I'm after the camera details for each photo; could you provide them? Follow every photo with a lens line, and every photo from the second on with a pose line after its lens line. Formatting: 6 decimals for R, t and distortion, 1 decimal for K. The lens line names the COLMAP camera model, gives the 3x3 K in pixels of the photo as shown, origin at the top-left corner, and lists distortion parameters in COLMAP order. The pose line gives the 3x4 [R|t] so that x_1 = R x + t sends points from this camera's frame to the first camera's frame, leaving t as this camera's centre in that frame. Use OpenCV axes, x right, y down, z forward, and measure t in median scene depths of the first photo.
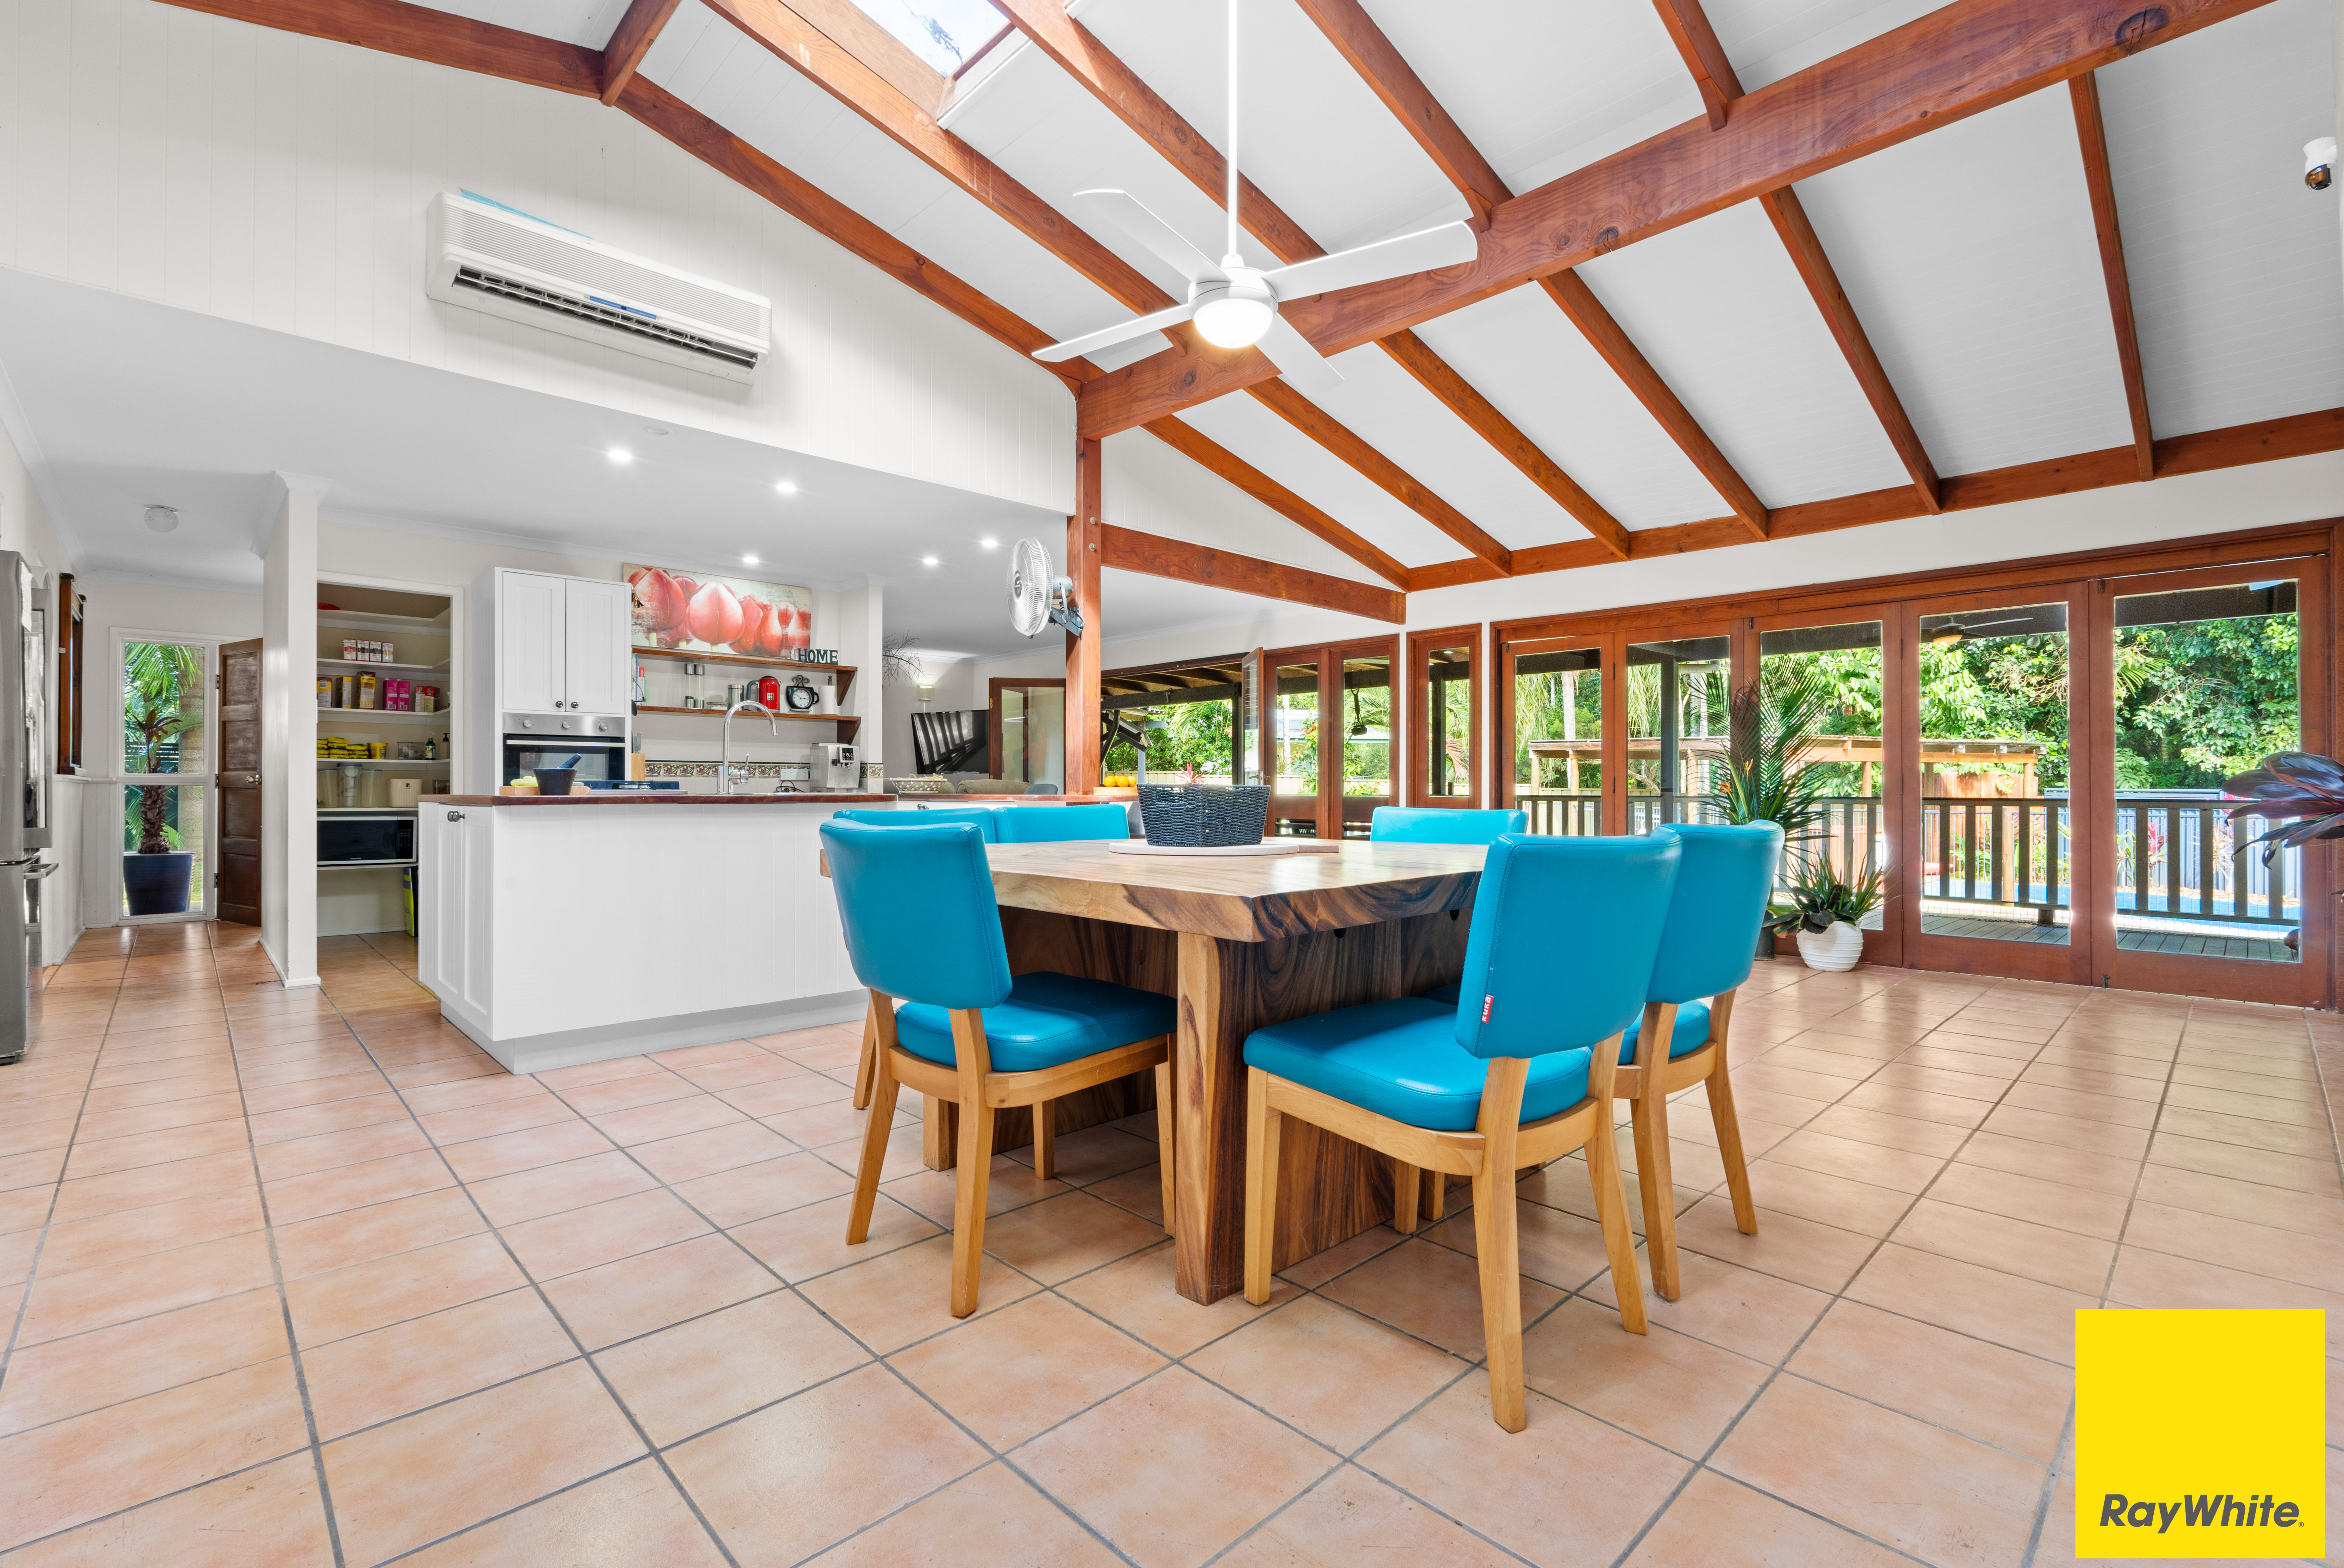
lens RADIAL K [[1038.5, 0, 1173.5], [0, 1038.5, 748.3], [0, 0, 1]] dist [0.000060, 0.000149]
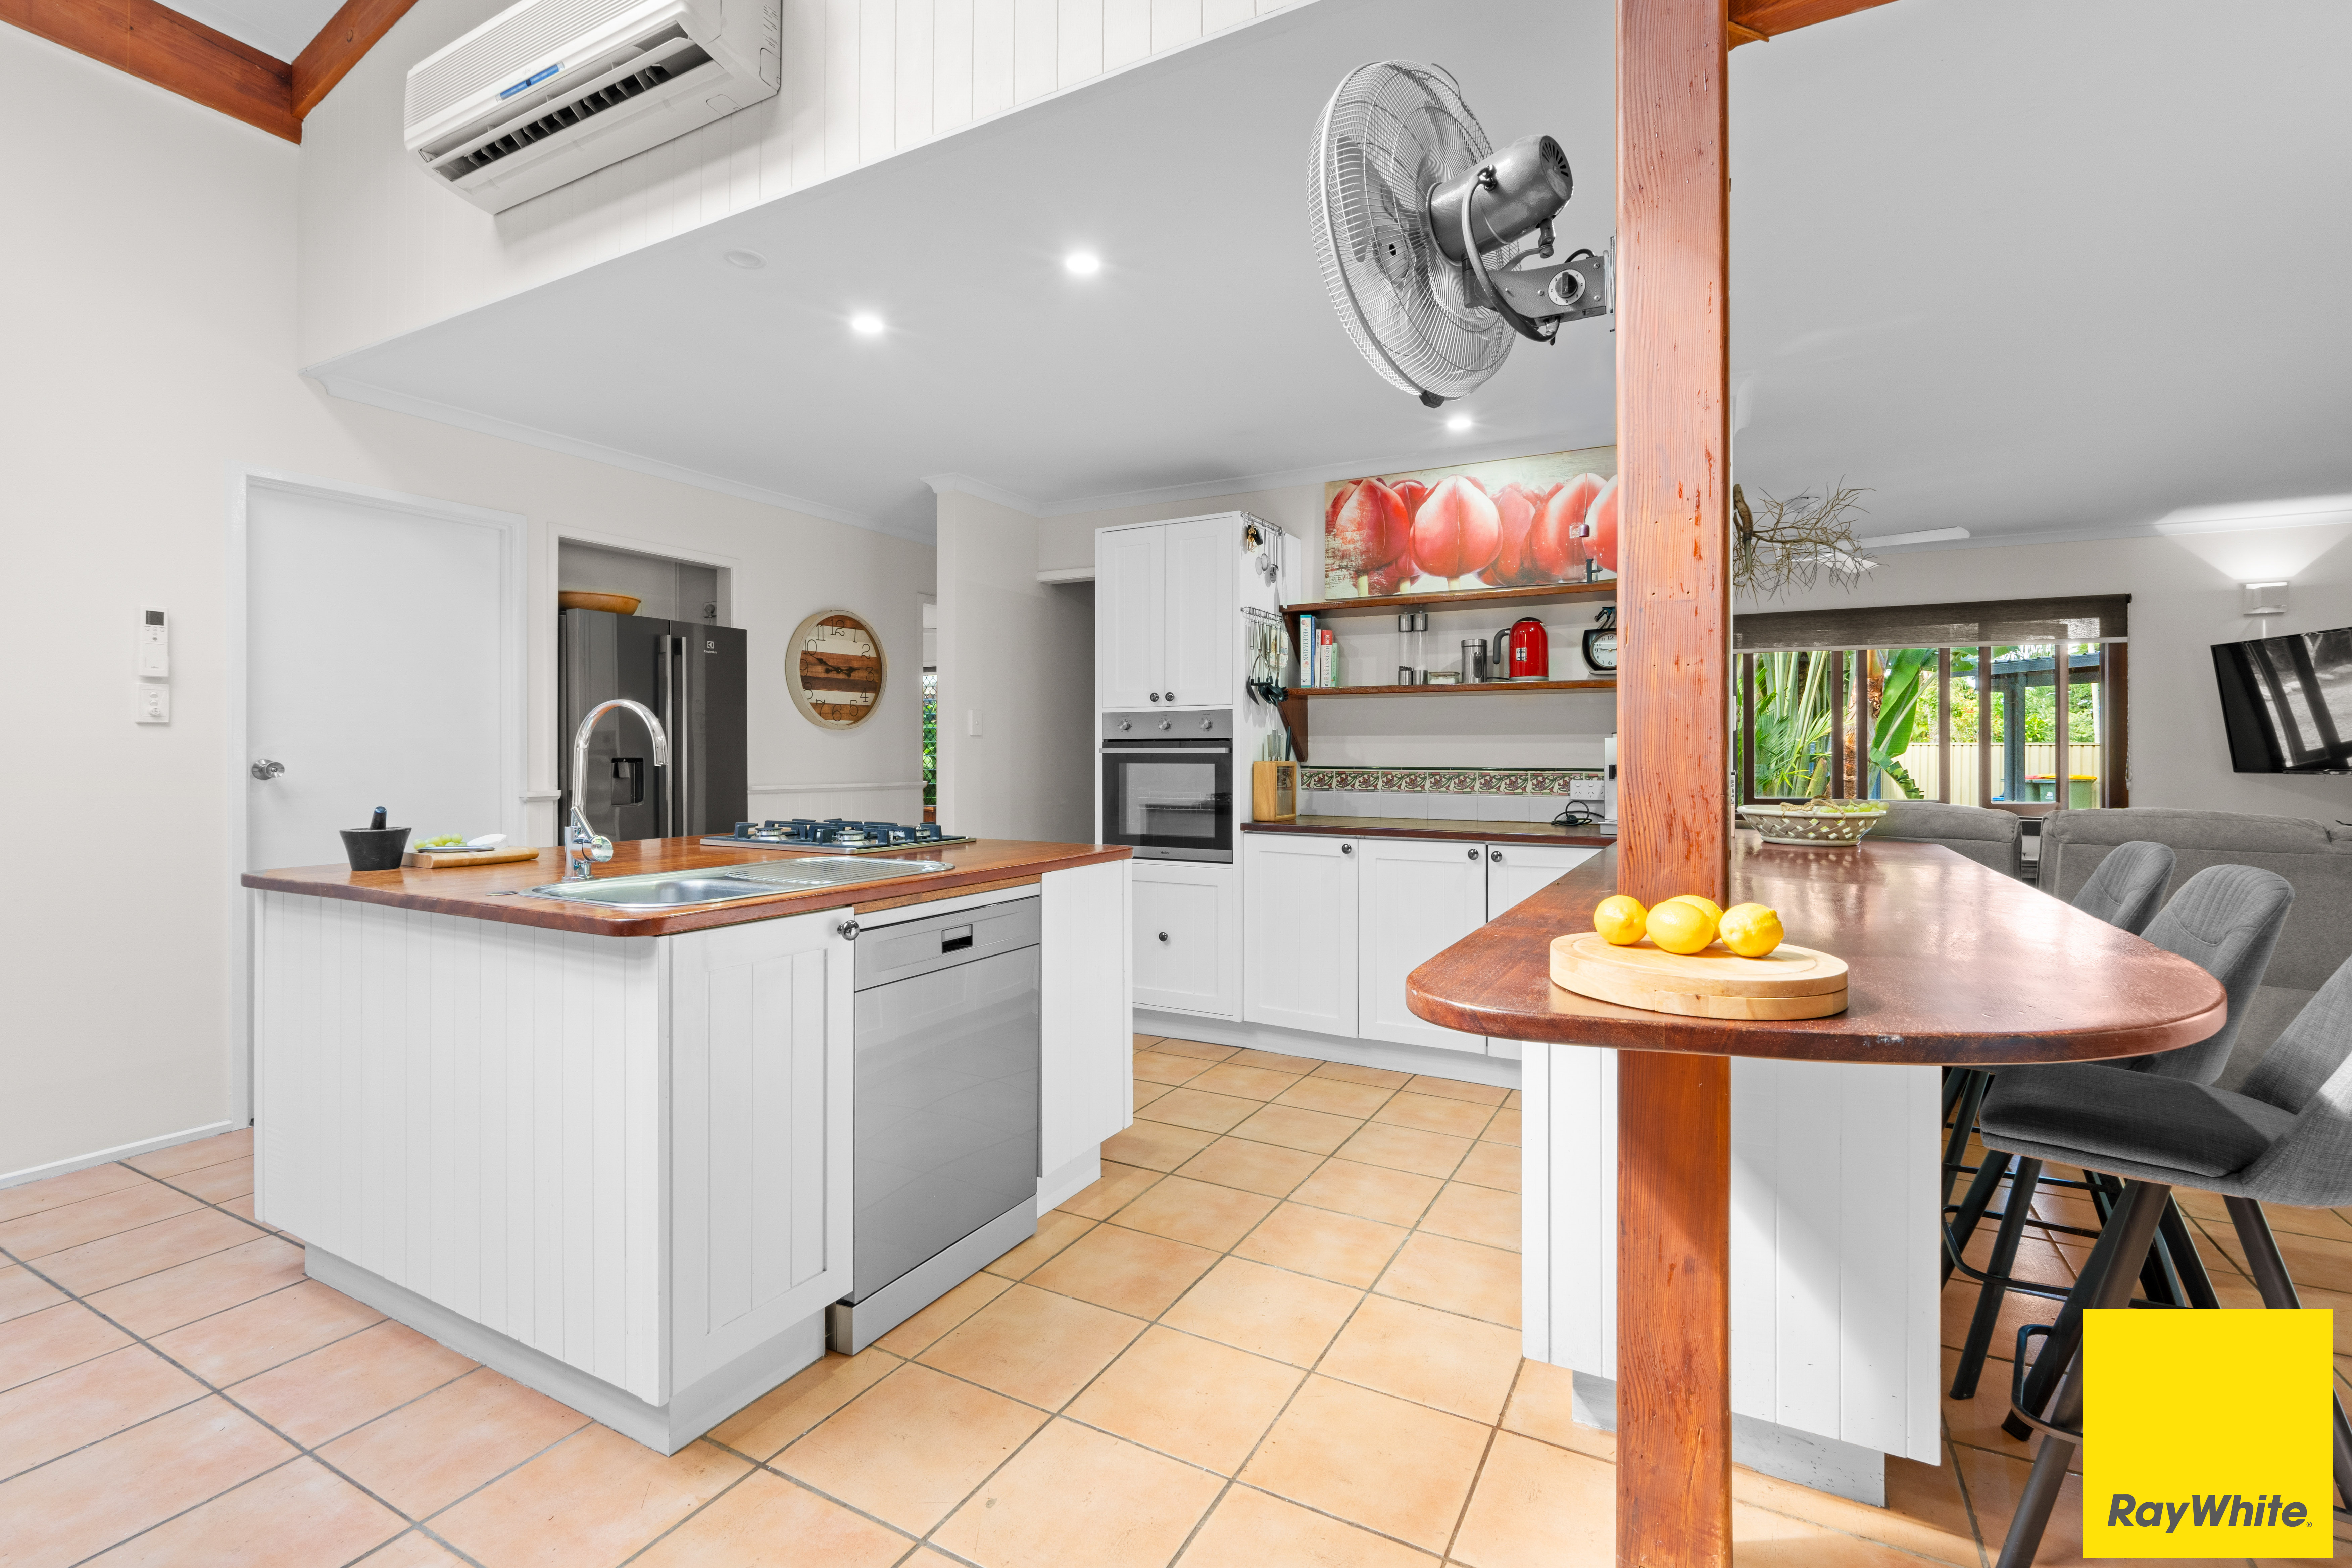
lens RADIAL K [[1042.0, 0, 1177.5], [0, 1042.0, 748.2], [0, 0, 1]] dist [0.000060, 0.000149]
pose [[0.301419, -0.002141, -0.953489, 0.102213], [0.034381, 0.999372, 0.008625, -0.010228], [0.952872, -0.035381, 0.301303, 0.669964]]
